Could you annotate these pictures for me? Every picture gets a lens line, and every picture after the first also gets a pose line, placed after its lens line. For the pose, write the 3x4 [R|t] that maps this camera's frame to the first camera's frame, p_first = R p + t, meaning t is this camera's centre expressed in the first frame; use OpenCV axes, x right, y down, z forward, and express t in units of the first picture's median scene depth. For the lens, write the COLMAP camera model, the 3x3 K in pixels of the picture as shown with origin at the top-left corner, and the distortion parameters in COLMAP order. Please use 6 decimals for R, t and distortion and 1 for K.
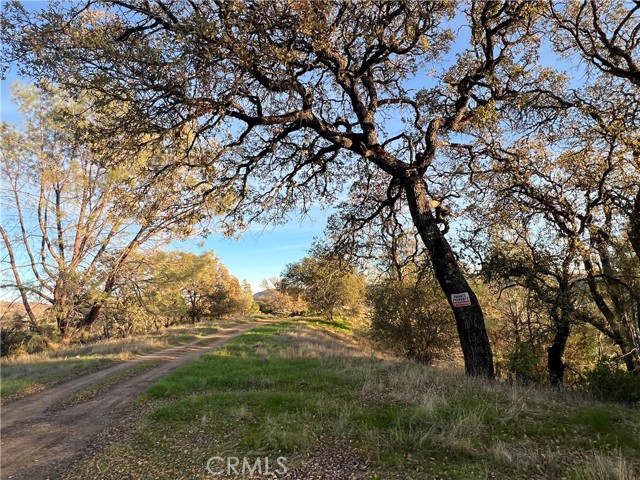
lens RADIAL K [[375.0, 0, 320.6], [0, 375.0, 242.0], [0, 0, 1]] dist [0.002457, 0.000112]
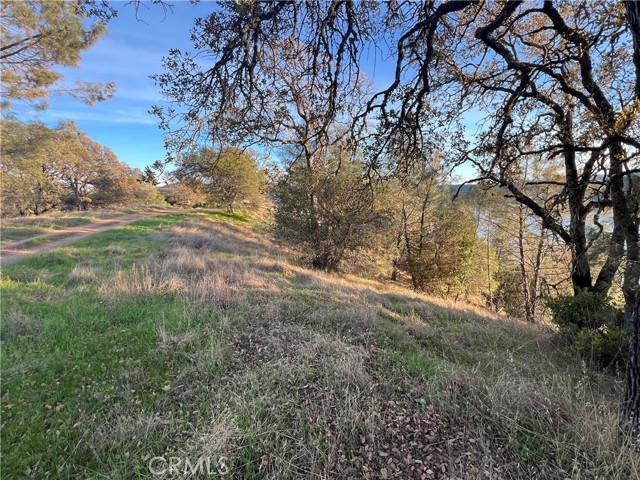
lens RADIAL K [[298.0, 0, 319.0], [0, 298.0, 242.5], [0, 0, 1]] dist [0.001680, 0.000161]
pose [[0.954499, -0.003259, 0.298196, 0.014508], [-0.086835, 0.953572, 0.288375, 0.031602], [-0.285291, -0.301148, 0.909901, 0.174157]]
